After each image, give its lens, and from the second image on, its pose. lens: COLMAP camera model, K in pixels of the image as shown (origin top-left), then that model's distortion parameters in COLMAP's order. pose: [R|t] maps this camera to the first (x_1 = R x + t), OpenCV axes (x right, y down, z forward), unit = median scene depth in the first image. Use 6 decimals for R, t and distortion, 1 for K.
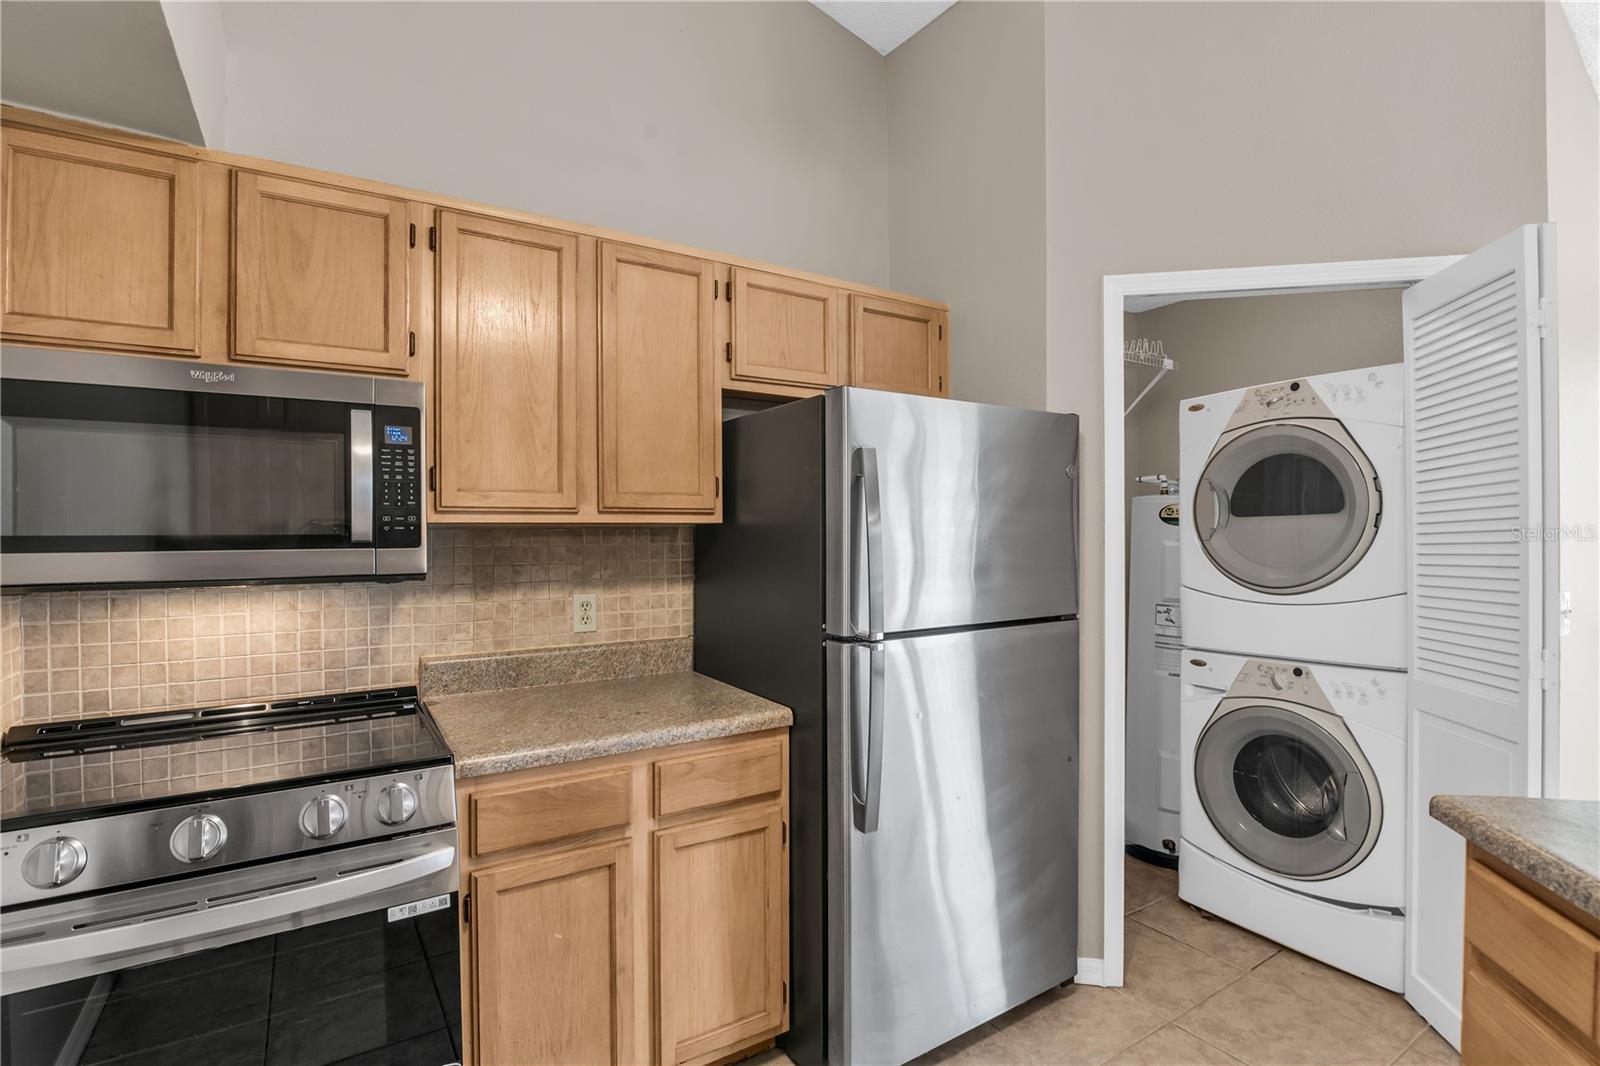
lens RADIAL K [[763.6, 0, 810.6], [0, 763.6, 528.6], [0, 0, 1]] dist [-0.021414, -0.001454]
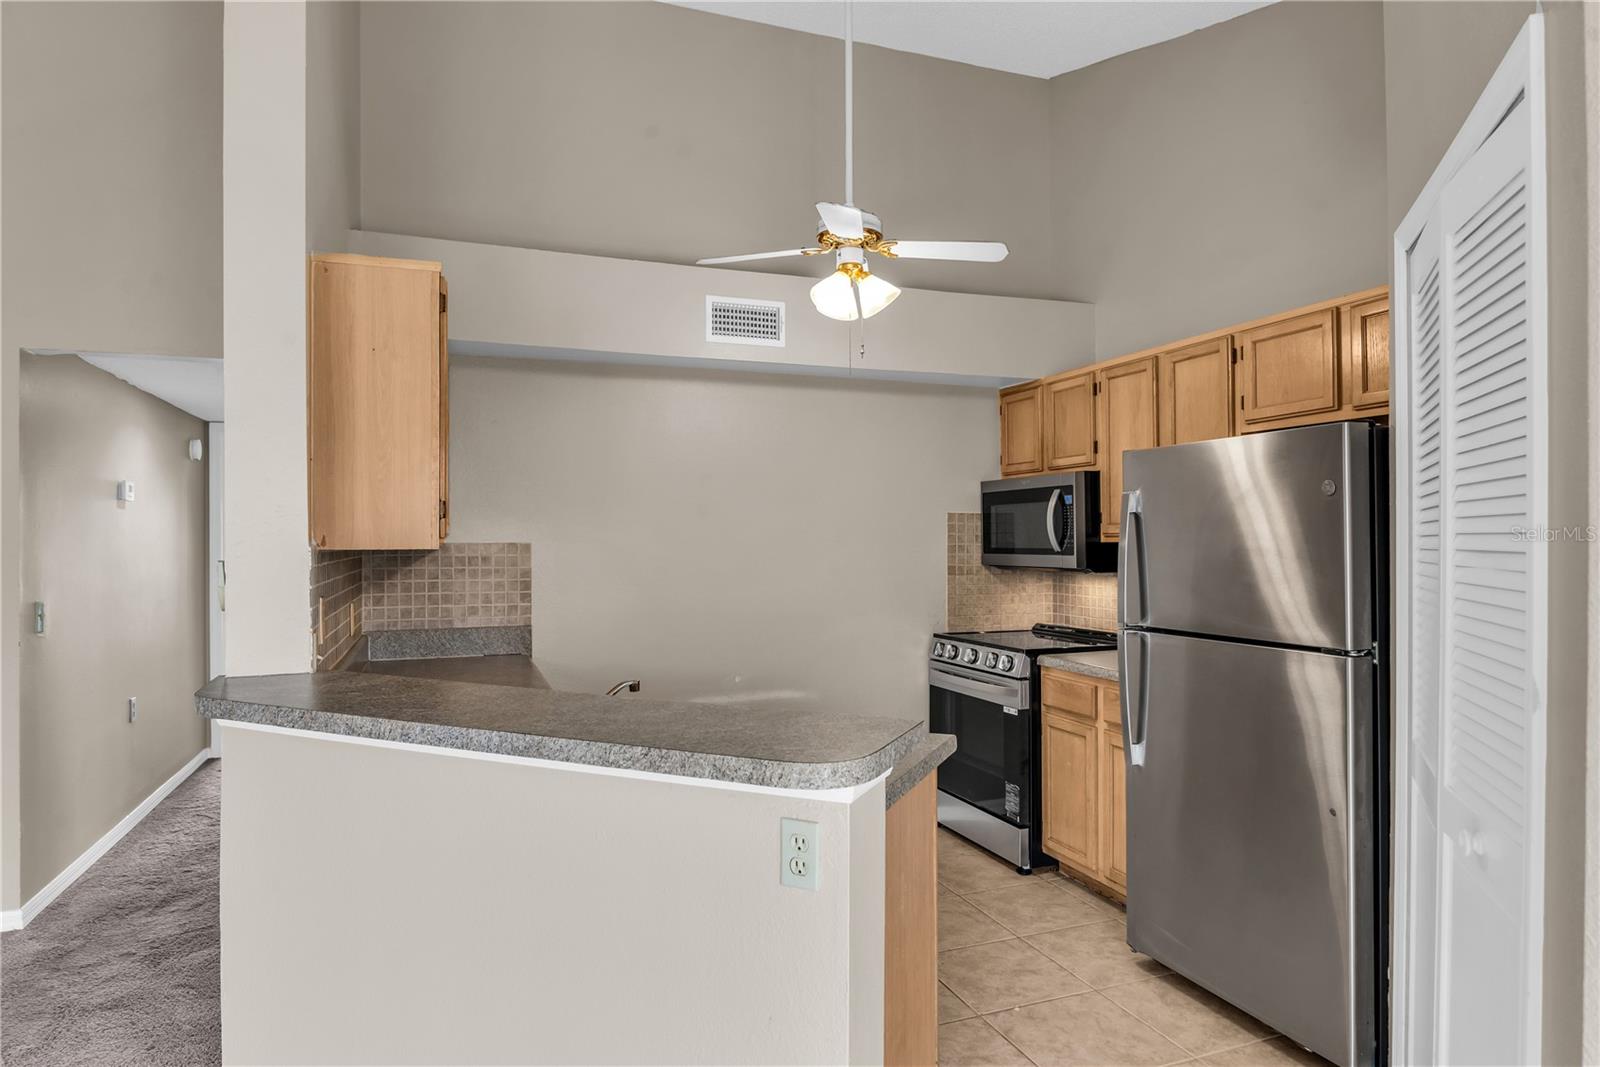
lens RADIAL K [[946.5, 0, 791.1], [0, 946.5, 538.3], [0, 0, 1]] dist [-0.007633, -0.004777]
pose [[-0.235910, 0.002029, -0.971773, 2.049348], [-0.002373, 0.999994, 0.002664, -0.022419], [0.971772, 0.002934, -0.235904, 0.868375]]
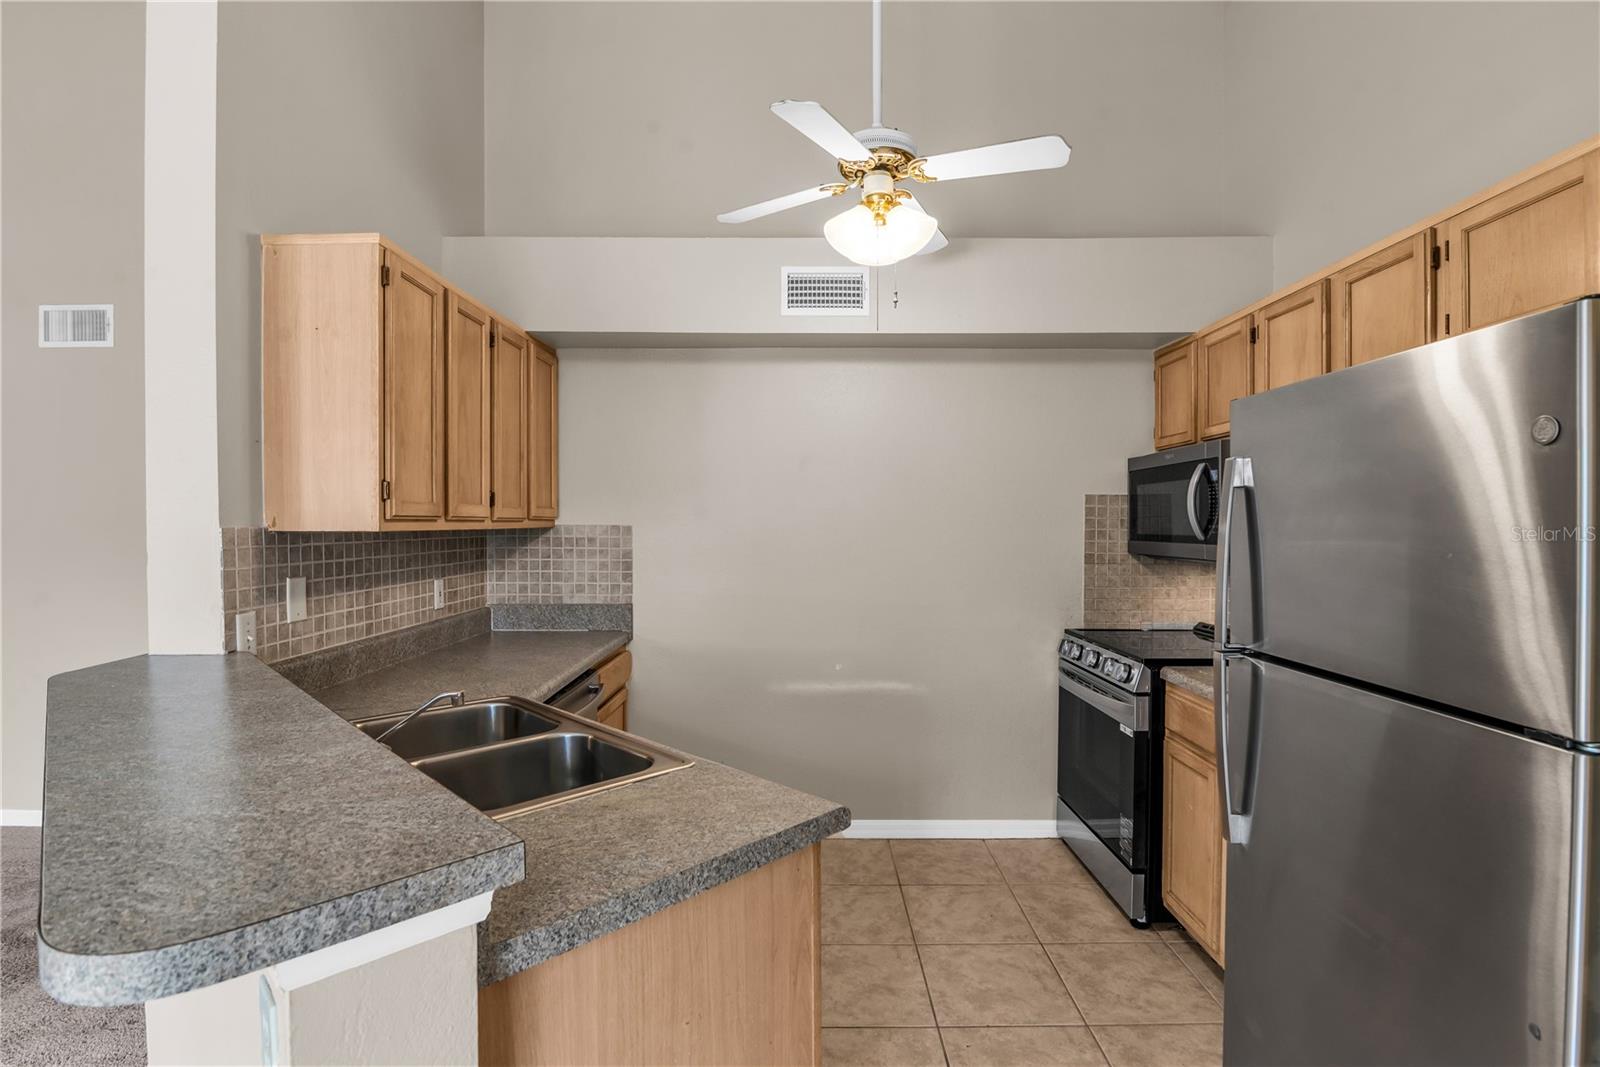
lens RADIAL K [[763.6, 0, 798.4], [0, 763.6, 538.1], [0, 0, 1]] dist [-0.021414, -0.001454]
pose [[-0.565147, 0.017659, -0.824802, 1.286052], [-0.005620, 0.999665, 0.025253, -0.022617], [0.824971, 0.018907, -0.564858, 1.173433]]
